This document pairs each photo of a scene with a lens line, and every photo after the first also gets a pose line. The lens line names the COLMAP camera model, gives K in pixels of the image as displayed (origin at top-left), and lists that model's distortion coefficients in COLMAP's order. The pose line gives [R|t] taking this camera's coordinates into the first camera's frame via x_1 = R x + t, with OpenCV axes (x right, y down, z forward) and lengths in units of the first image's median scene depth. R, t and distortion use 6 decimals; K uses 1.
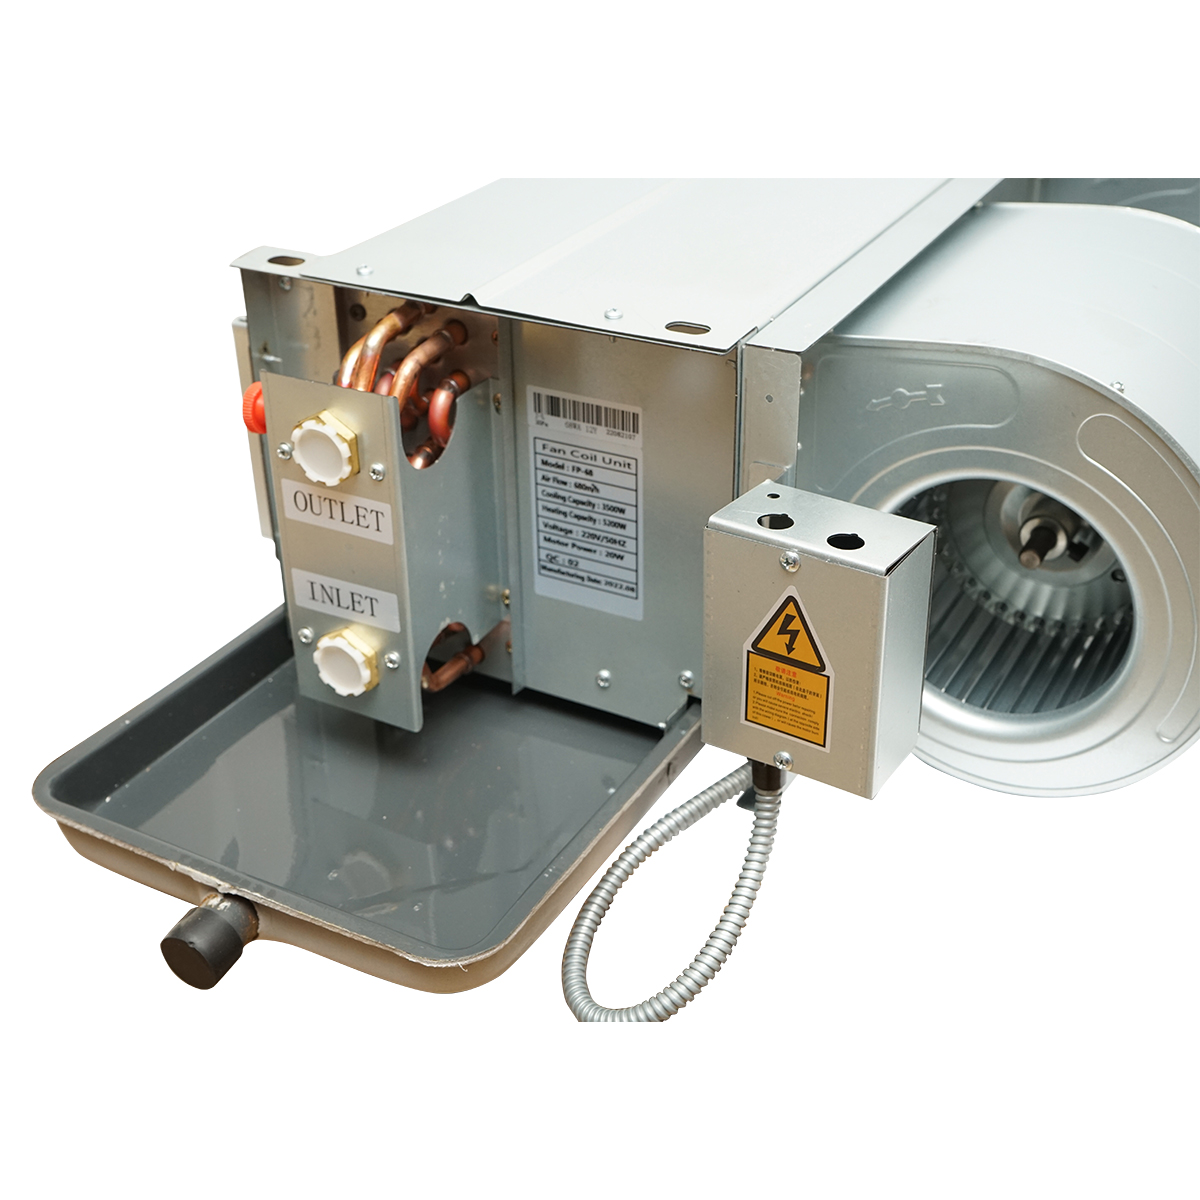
lens RADIAL K [[1599.0, 0, 600.0], [0, 1599.0, 600.0], [0, 0, 1]] dist [0.006215, 0.018129]
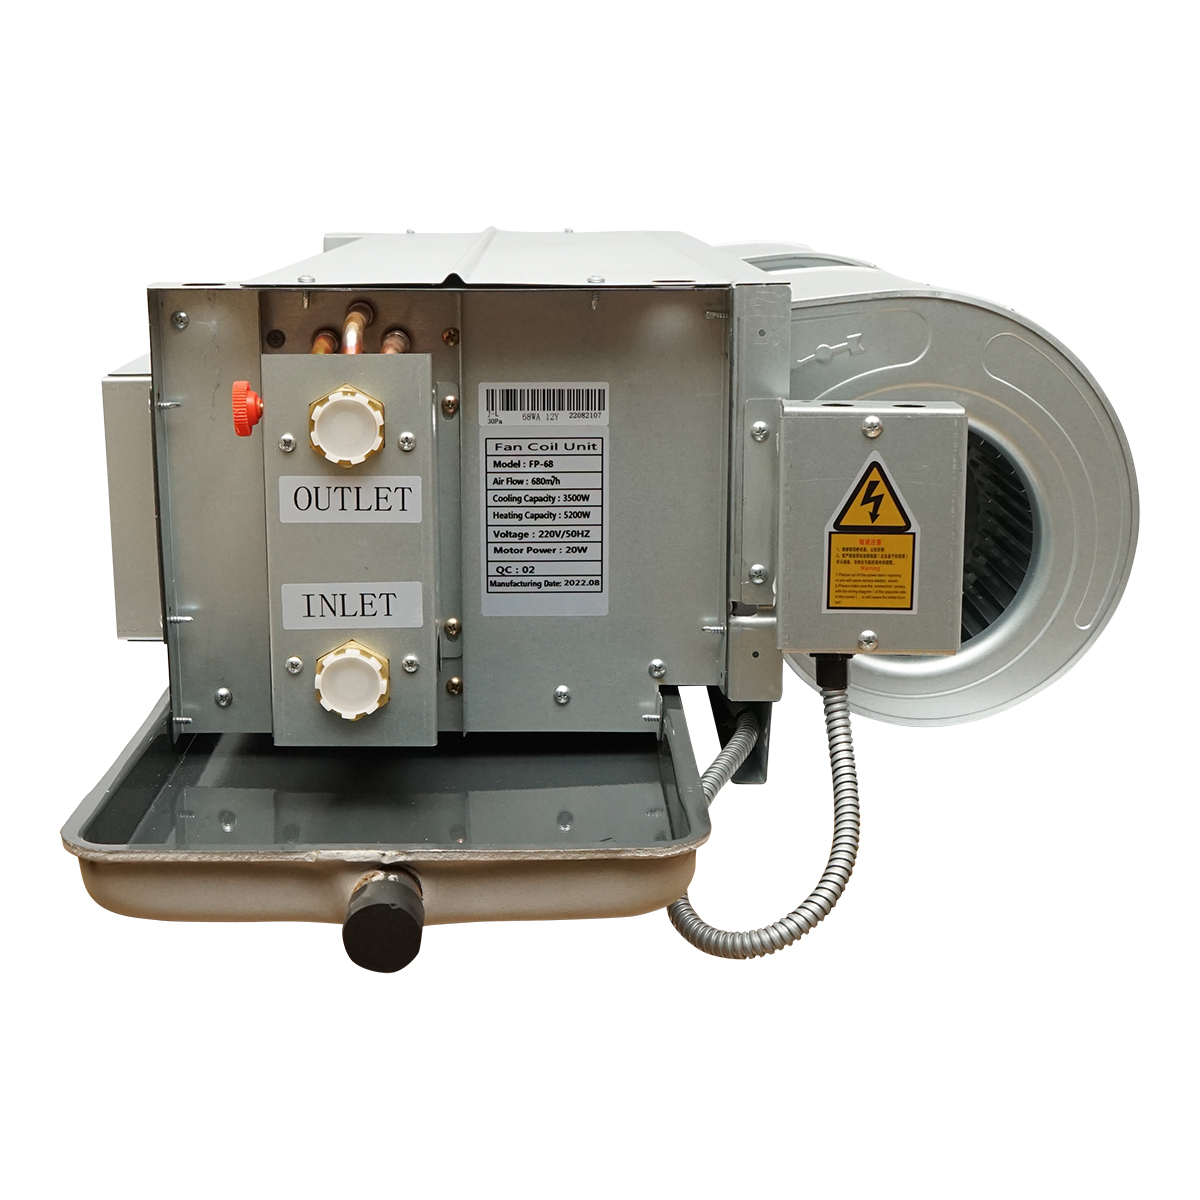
lens RADIAL K [[1869.8, 0, 600.0], [0, 1869.8, 600.0], [0, 0, 1]] dist [0.031334, -0.014760]
pose [[0.869227, -0.099582, 0.484281, -0.558938], [0.235699, 0.944500, -0.228836, 0.278627], [-0.434616, 0.313055, 0.844456, 0.022248]]
